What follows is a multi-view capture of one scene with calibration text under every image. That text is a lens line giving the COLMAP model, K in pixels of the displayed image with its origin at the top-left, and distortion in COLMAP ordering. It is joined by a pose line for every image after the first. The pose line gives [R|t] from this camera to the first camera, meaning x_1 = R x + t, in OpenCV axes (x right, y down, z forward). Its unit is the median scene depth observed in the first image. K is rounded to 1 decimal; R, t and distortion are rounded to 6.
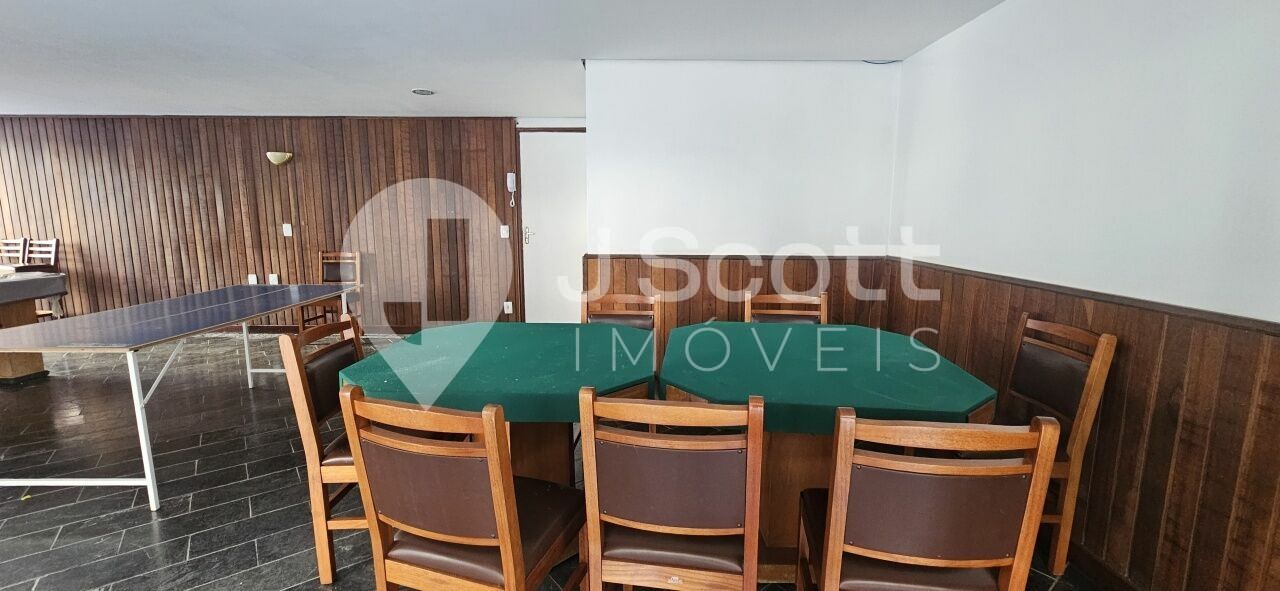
lens RADIAL K [[526.9, 0, 639.7], [0, 526.9, 292.2], [0, 0, 1]] dist [0.001296, -0.000198]
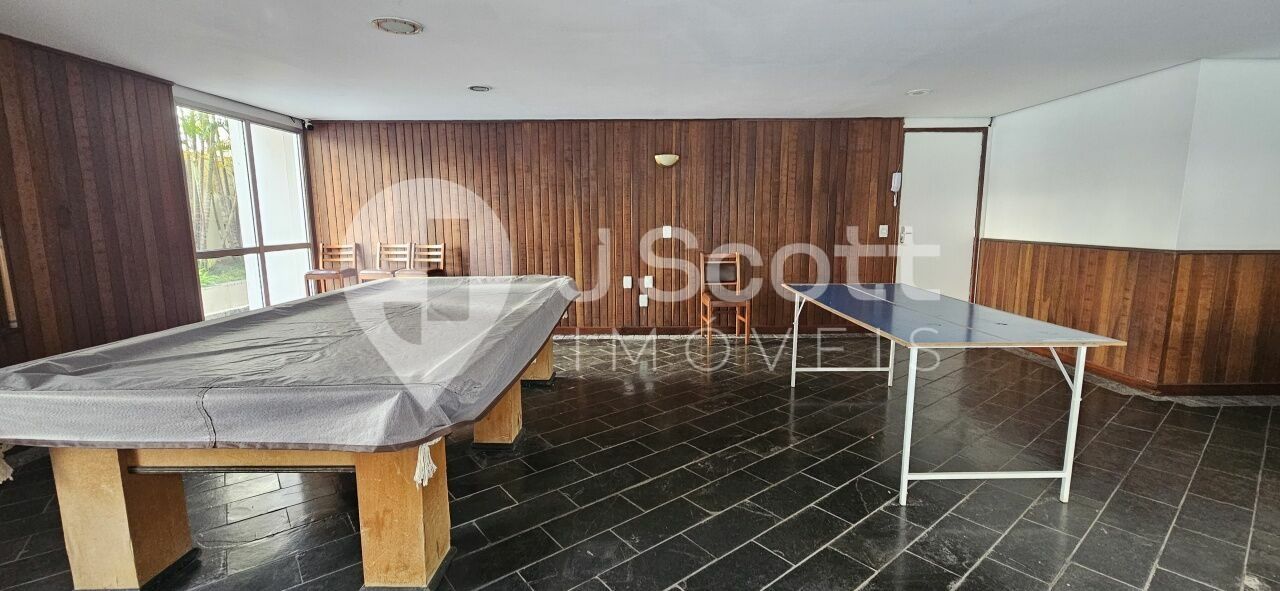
lens RADIAL K [[526.9, 0, 640.5], [0, 526.9, 300.1], [0, 0, 1]] dist [0.001296, -0.000198]
pose [[0.999949, -0.009548, 0.003275, -0.740152], [0.009510, 0.999889, 0.011465, -0.000023], [-0.003384, -0.011433, 0.999929, -0.009292]]
